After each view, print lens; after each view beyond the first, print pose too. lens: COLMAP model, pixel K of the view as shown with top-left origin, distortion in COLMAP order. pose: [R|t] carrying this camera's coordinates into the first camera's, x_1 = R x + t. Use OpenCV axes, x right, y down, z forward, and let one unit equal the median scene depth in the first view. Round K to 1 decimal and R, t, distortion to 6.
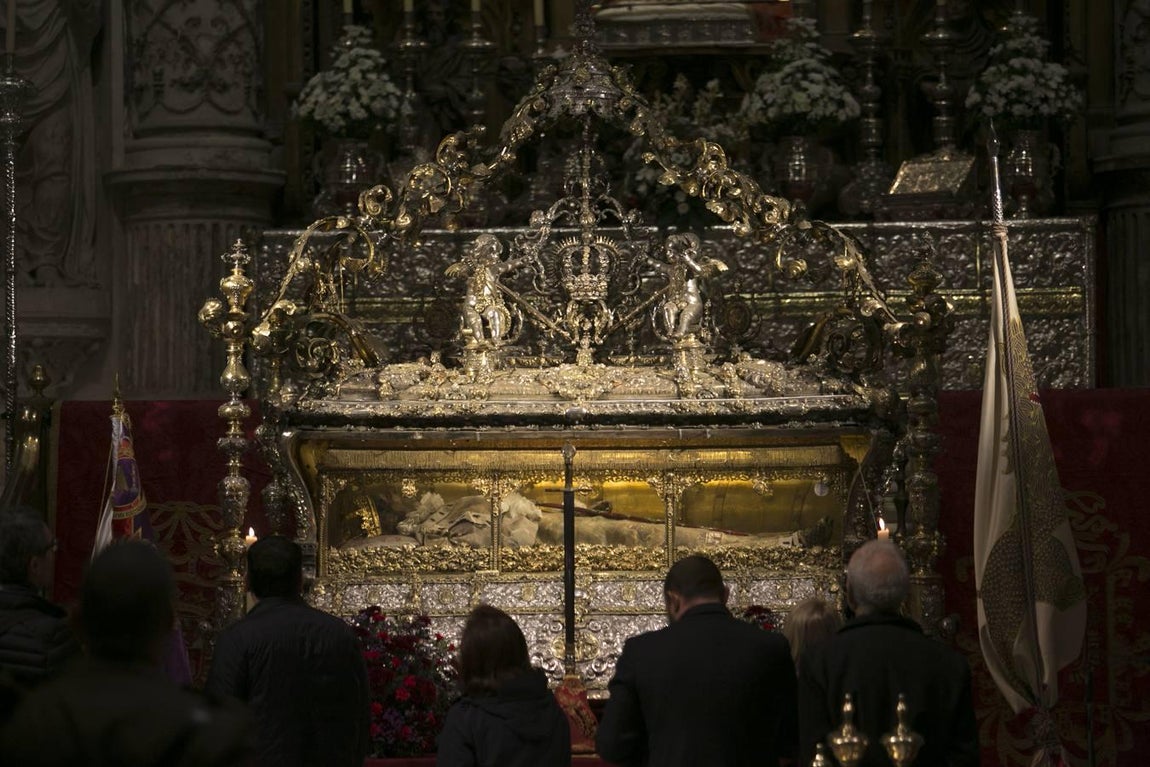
lens RADIAL K [[4801.0, 0, 575.0], [0, 4801.0, 383.5], [0, 0, 1]] dist [0.550219, 5.225676]
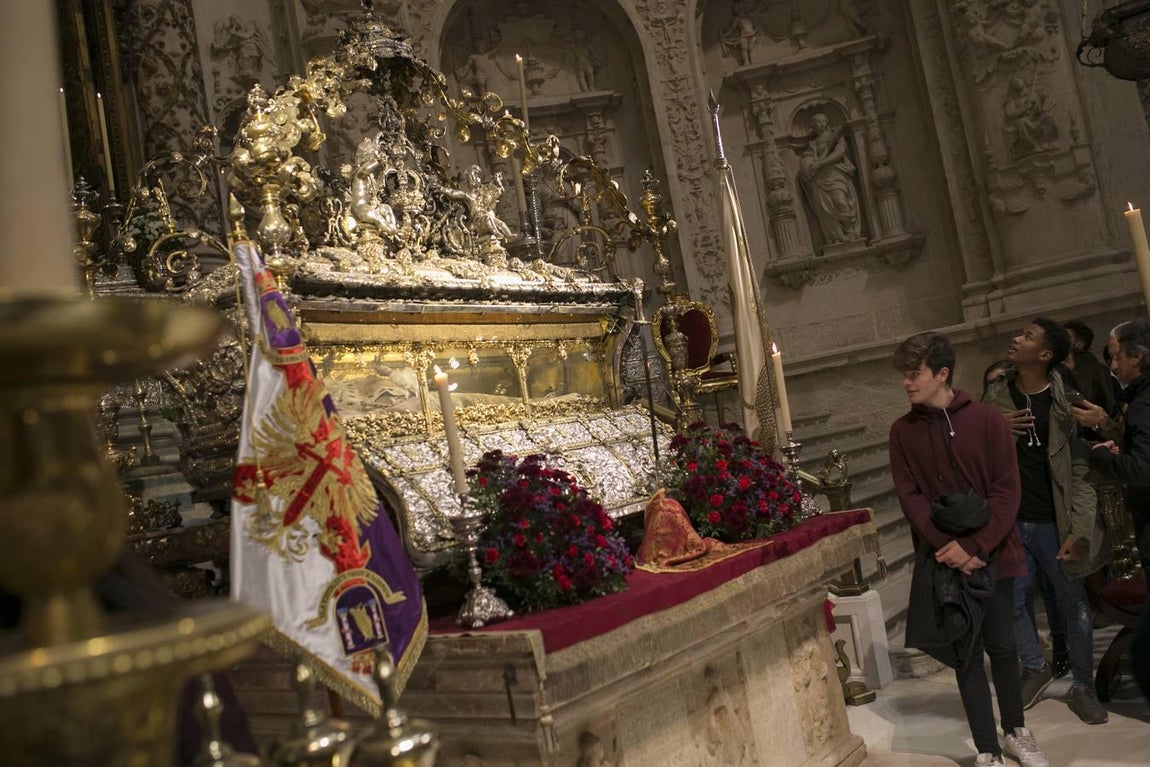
lens RADIAL K [[1087.4, 0, 568.7], [0, 1087.4, 382.7], [0, 0, 1]] dist [-0.066692, 0.092432]
pose [[0.523694, -0.022115, 0.851620, -0.212496], [0.124510, 0.990915, -0.050834, 0.044009], [-0.842759, 0.132656, 0.521690, 0.836814]]
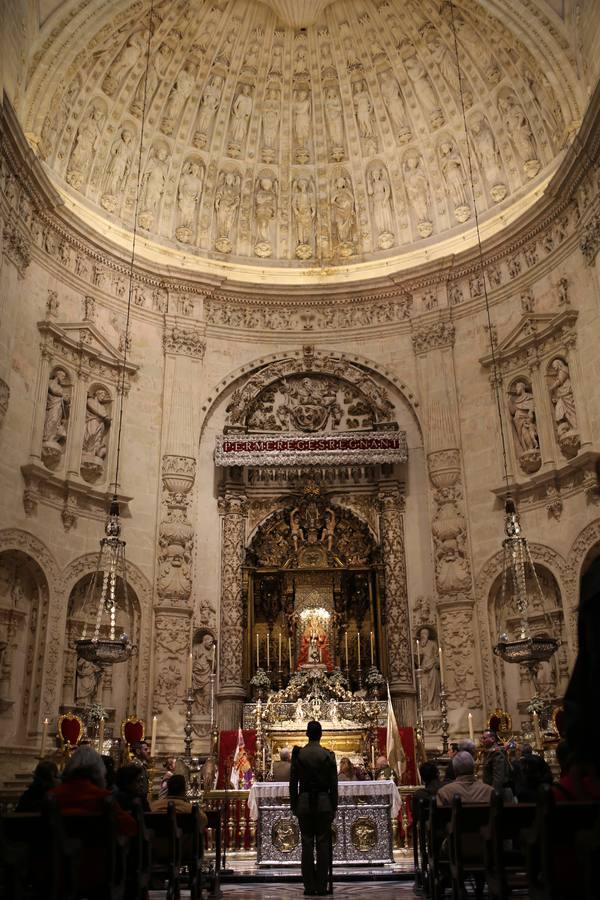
lens RADIAL K [[866.8, 0, 300.0], [0, 866.8, 450.0], [0, 0, 1]] dist [-0.067207, 0.113975]
pose [[0.997031, 0.020183, 0.074305, -0.102946], [0.006264, 0.940571, -0.339541, 0.041512], [-0.076742, 0.338998, 0.937652, -0.092219]]
